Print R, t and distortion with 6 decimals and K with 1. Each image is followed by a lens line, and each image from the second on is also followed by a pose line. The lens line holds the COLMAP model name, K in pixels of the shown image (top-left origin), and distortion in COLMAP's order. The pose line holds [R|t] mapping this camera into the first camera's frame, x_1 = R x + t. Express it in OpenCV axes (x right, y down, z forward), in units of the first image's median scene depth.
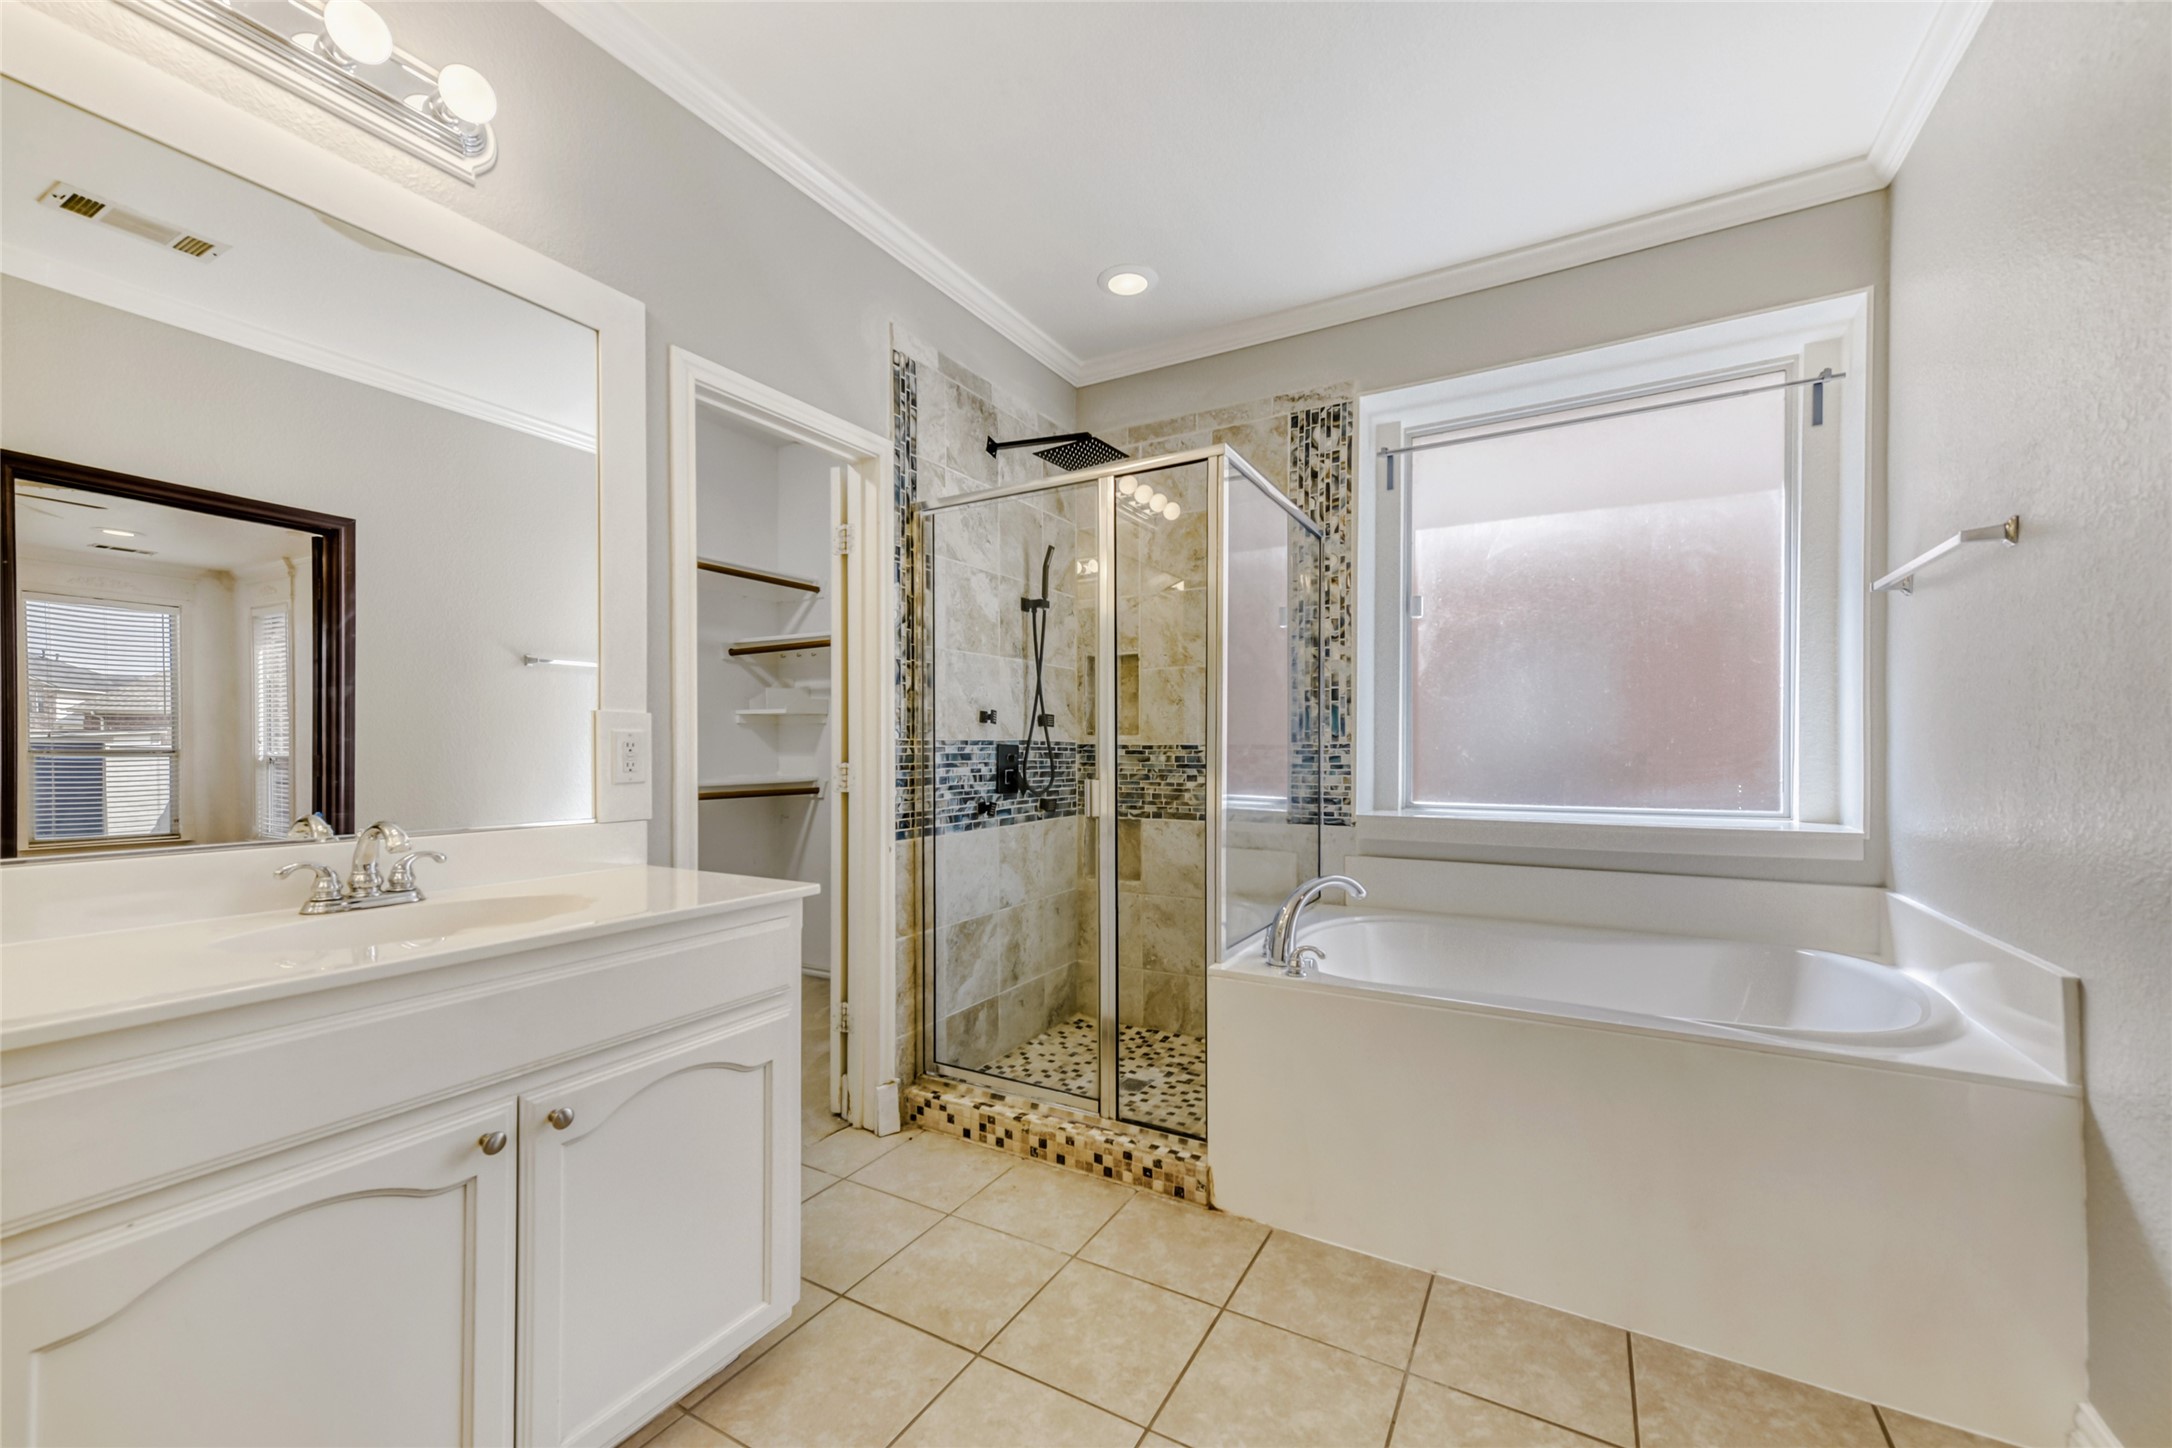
lens RADIAL K [[850.9, 0, 1080.1], [0, 850.9, 747.3], [0, 0, 1]] dist [0.011433, 0.000047]
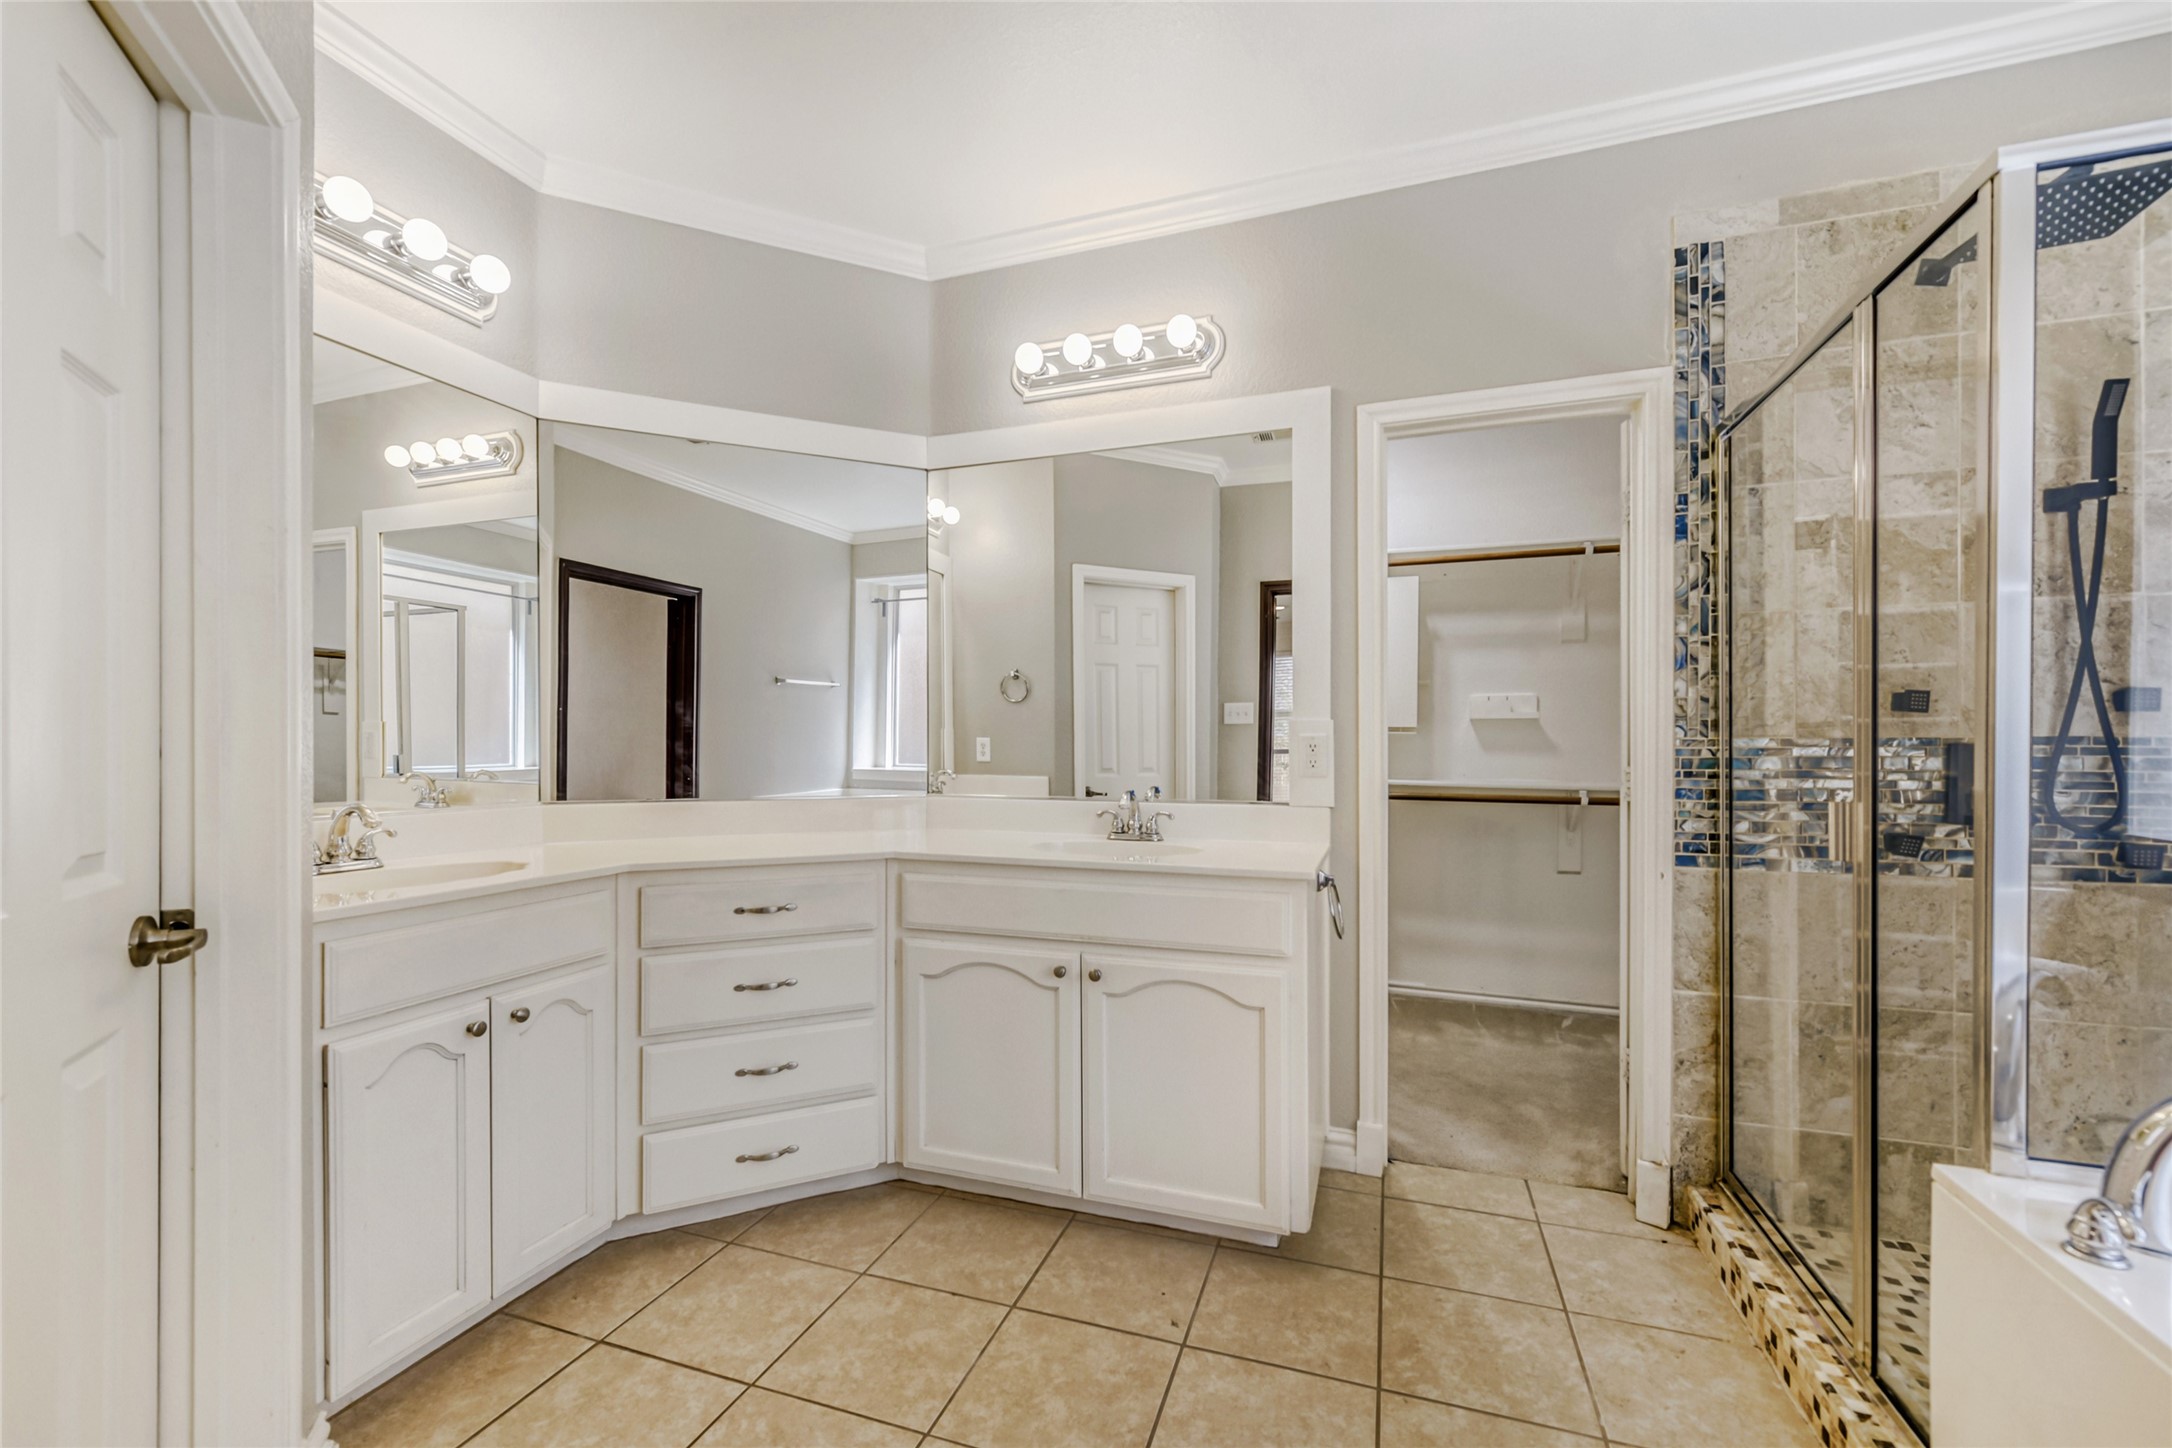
lens RADIAL K [[850.9, 0, 1075.5], [0, 850.9, 744.7], [0, 0, 1]] dist [0.011433, 0.000047]
pose [[0.211239, 0.002083, -0.977432, 0.441270], [-0.001718, 0.999997, 0.001760, -0.003738], [0.977433, 0.001308, 0.211242, 0.280399]]
